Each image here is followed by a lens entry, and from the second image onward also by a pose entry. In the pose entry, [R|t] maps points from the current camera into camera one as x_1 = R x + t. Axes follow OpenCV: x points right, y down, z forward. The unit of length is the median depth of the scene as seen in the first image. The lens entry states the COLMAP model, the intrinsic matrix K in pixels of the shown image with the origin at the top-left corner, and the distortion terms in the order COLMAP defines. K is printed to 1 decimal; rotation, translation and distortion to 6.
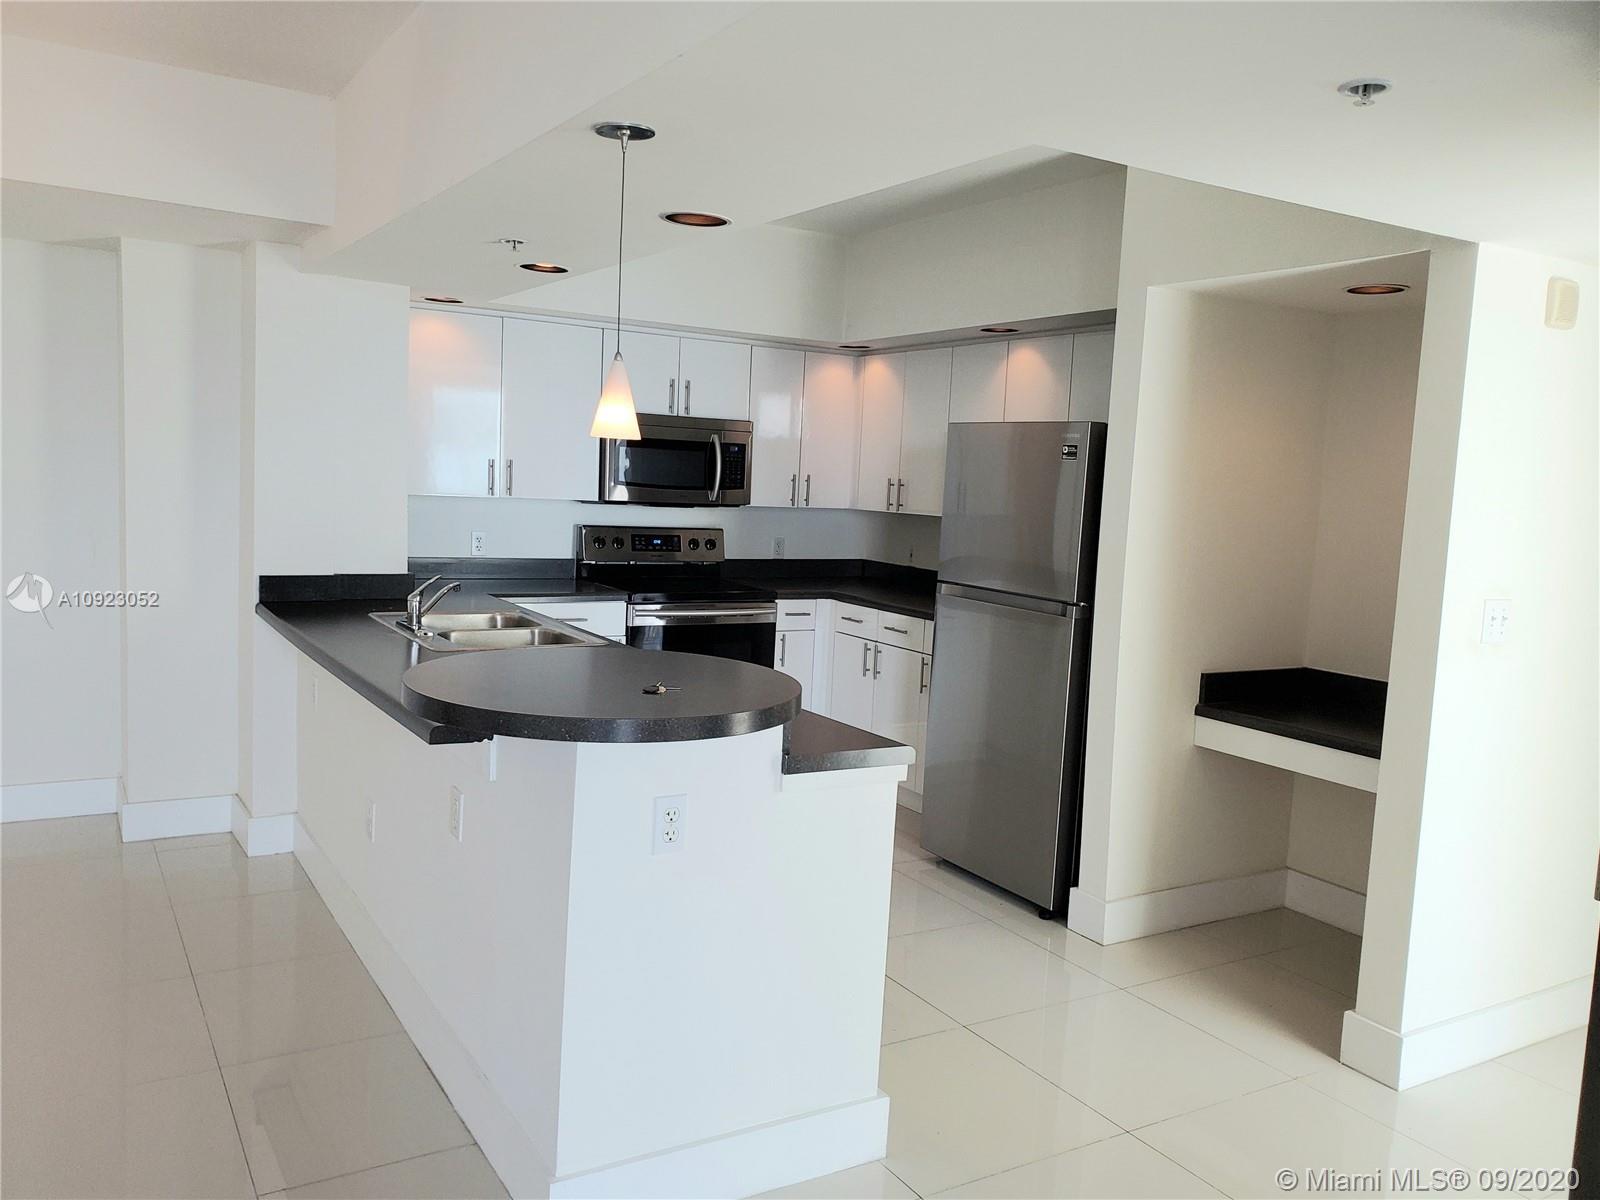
lens RADIAL K [[1256.3, 0, 789.0], [0, 1256.3, 593.1], [0, 0, 1]] dist [0.021715, -0.005436]
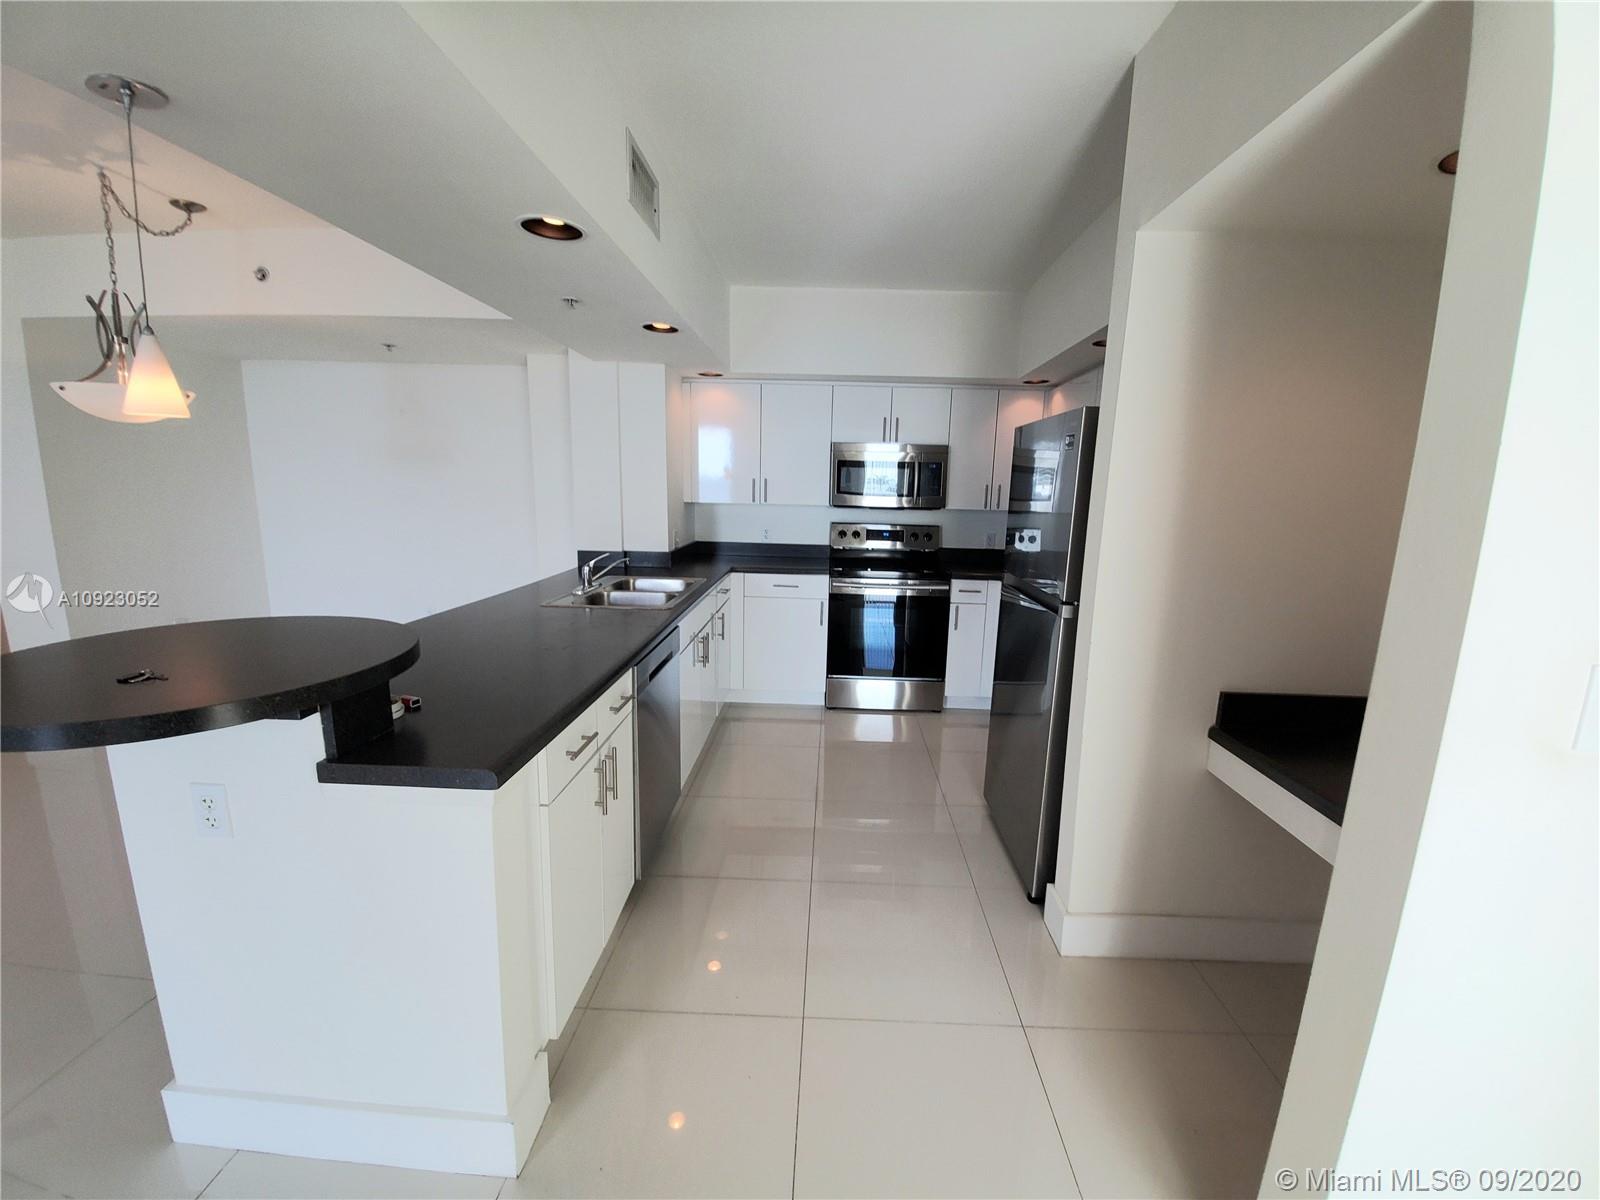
lens RADIAL K [[640.4, 0, 812.3], [0, 640.4, 605.2], [0, 0, 1]] dist [-0.000824, -0.009383]
pose [[0.842882, 0.072505, -0.533191, 0.237012], [-0.036660, 0.996316, 0.077528, -0.014912], [0.536847, -0.045800, 0.842435, 0.352384]]
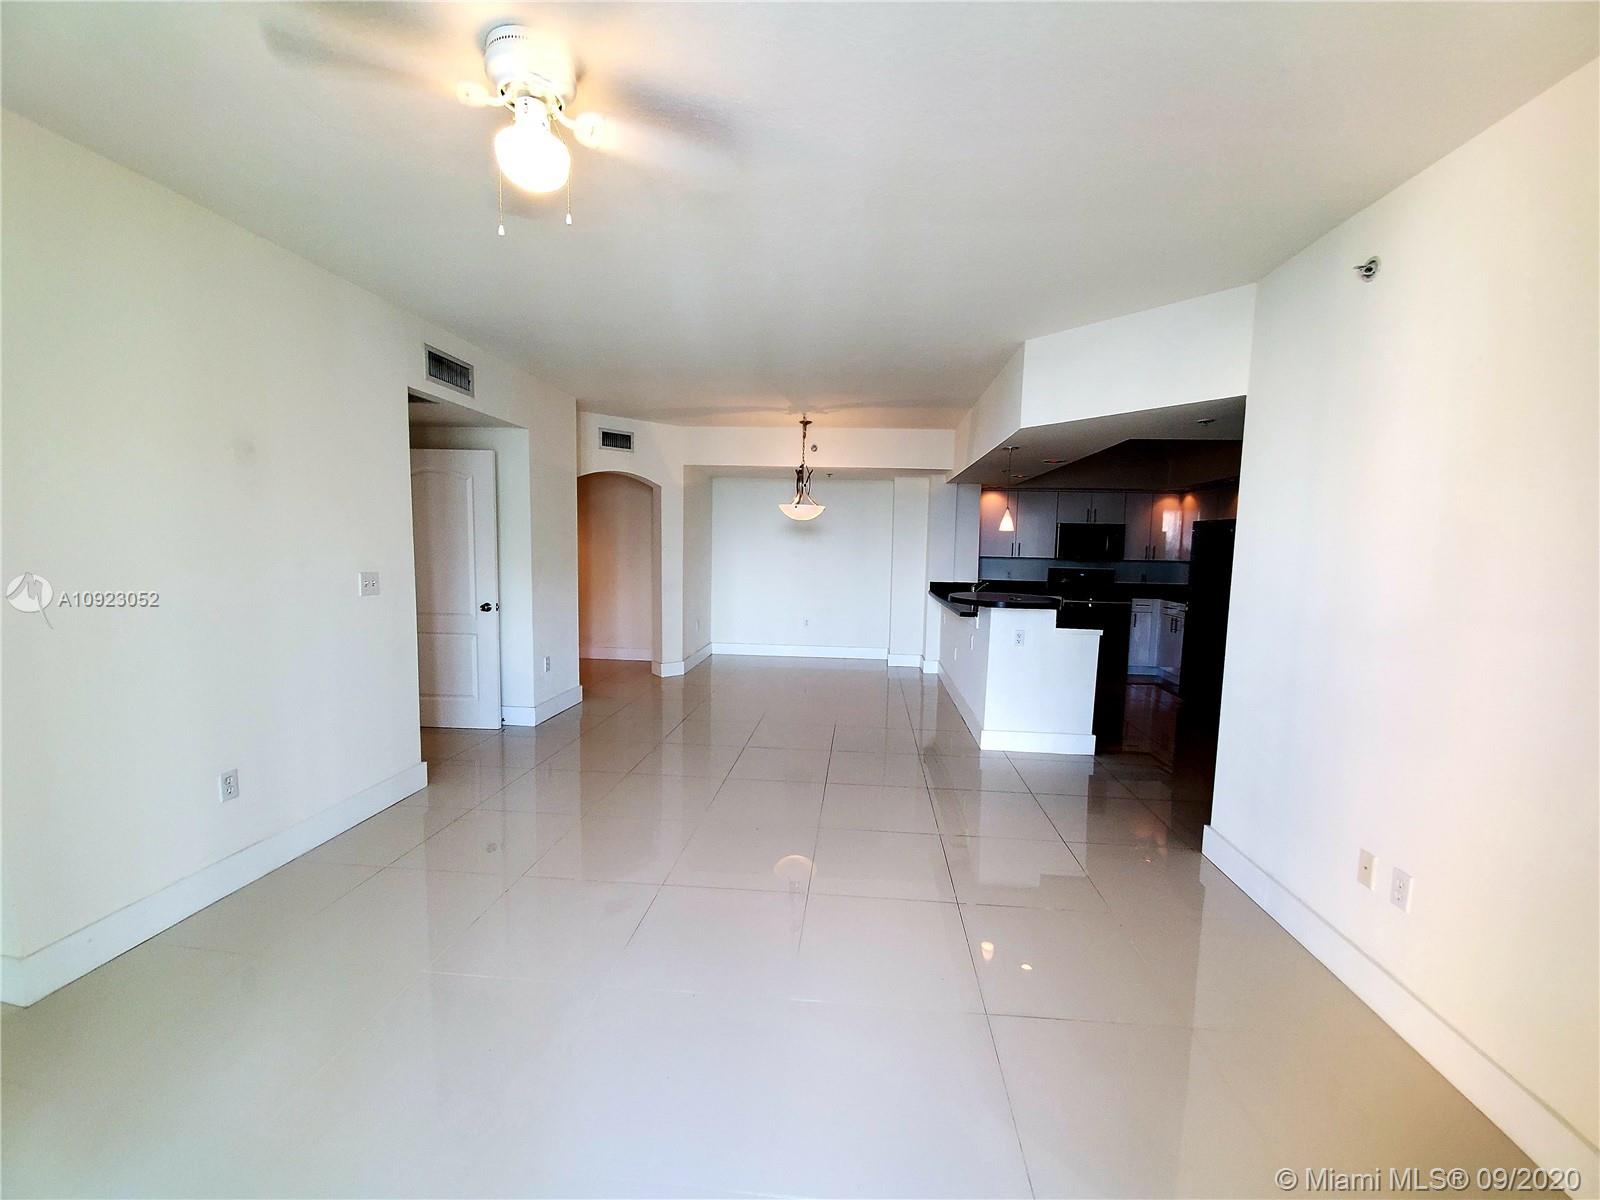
lens RADIAL K [[640.4, 0, 825.3], [0, 640.4, 606.5], [0, 0, 1]] dist [-0.000824, -0.009383]
pose [[0.828066, 0.023424, -0.560141, 0.192630], [-0.036974, 0.999233, -0.012873, 0.059365], [0.559410, 0.031370, 0.828297, -0.342861]]
